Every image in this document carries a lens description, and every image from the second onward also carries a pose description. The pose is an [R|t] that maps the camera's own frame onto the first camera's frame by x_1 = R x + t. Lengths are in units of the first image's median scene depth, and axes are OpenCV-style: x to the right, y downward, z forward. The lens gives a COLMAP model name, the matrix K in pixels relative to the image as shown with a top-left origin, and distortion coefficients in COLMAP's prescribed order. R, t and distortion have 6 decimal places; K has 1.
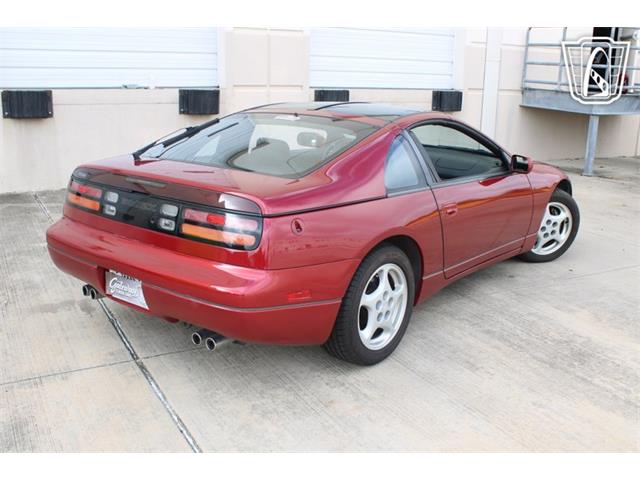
lens RADIAL K [[674.4, 0, 320.0], [0, 674.4, 240.0], [0, 0, 1]] dist [-0.100114, 0.031229]
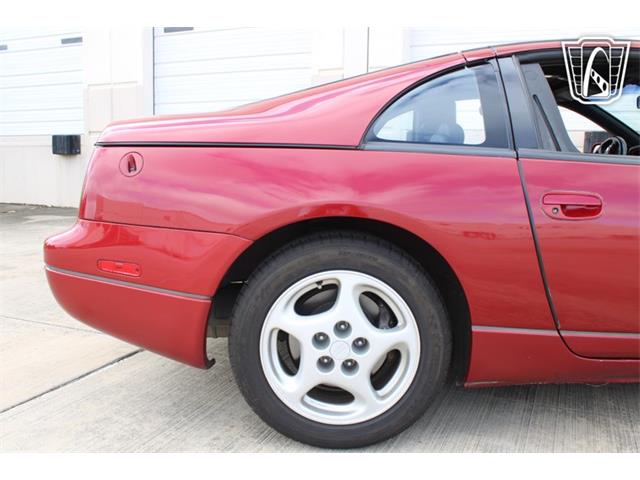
lens RADIAL K [[596.0, 0, 320.0], [0, 596.0, 240.0], [0, 0, 1]] dist [-0.181714, 0.199917]
pose [[0.615844, 0.094360, -0.782197, 0.387183], [-0.196541, 0.979814, -0.036543, 0.028224], [0.762960, 0.176239, 0.621958, 0.575806]]
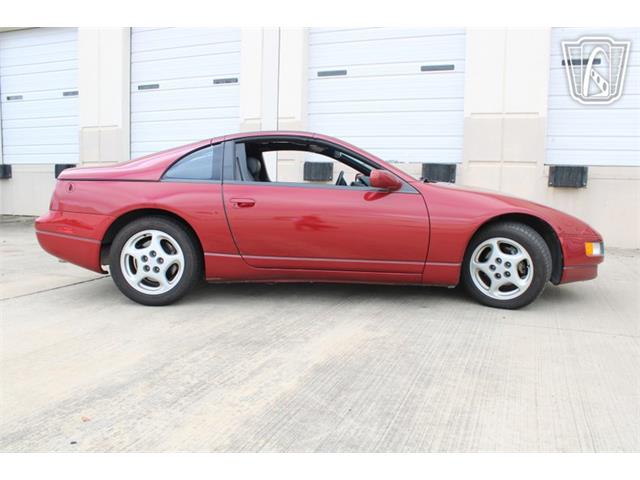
lens RADIAL K [[542.5, 0, 320.0], [0, 542.5, 240.0], [0, 0, 1]] dist [-0.167191, 0.141694]
pose [[0.634214, 0.072327, -0.769767, 0.963326], [-0.195717, 0.978206, -0.069340, 0.054470], [0.747975, 0.194633, 0.634548, 0.483441]]
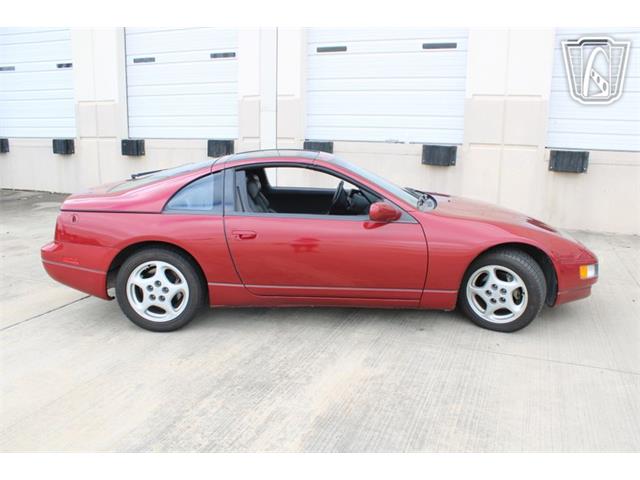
lens RADIAL K [[542.5, 0, 320.0], [0, 542.5, 240.0], [0, 0, 1]] dist [-0.167191, 0.141694]
pose [[0.634459, 0.146146, -0.759014, 0.962048], [-0.189811, 0.981353, 0.030294, -0.087098], [0.749288, 0.124849, 0.650369, 0.447429]]
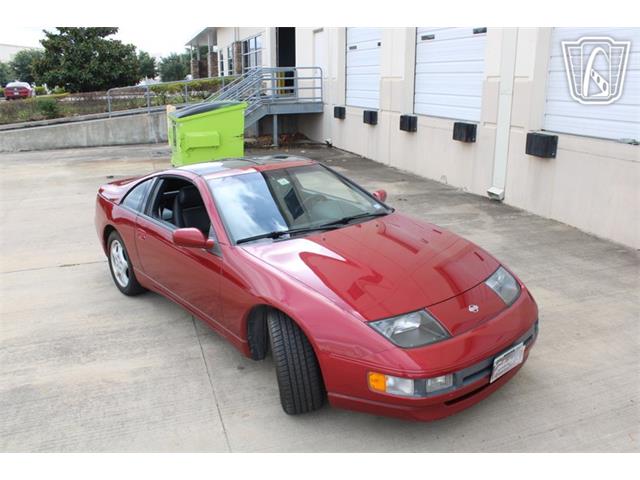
lens RADIAL K [[542.5, 0, 320.0], [0, 542.5, 240.0], [0, 0, 1]] dist [-0.167191, 0.141694]
pose [[-0.175344, 0.263971, -0.948459, 1.153855], [-0.239686, 0.922952, 0.301183, -0.448907], [0.954885, 0.280143, -0.098564, 1.406173]]
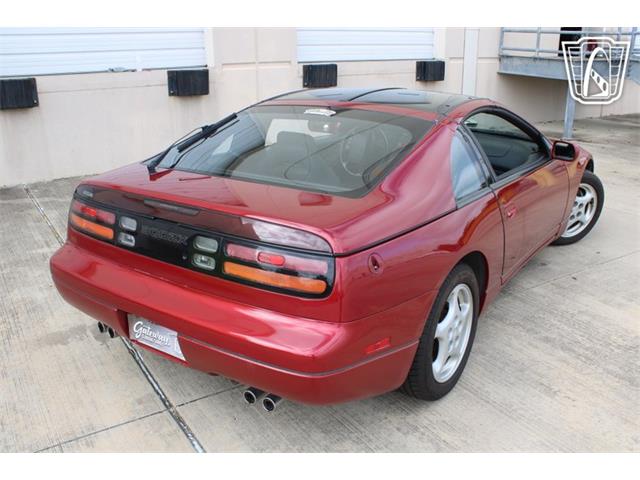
lens RADIAL K [[610.1, 0, 320.0], [0, 610.1, 240.0], [0, 0, 1]] dist [-0.147163, 0.130325]
pose [[0.997404, -0.049490, 0.052298, -0.096773], [0.045339, 0.995940, 0.077771, -0.077031], [-0.055935, -0.075198, 0.995599, 0.204375]]
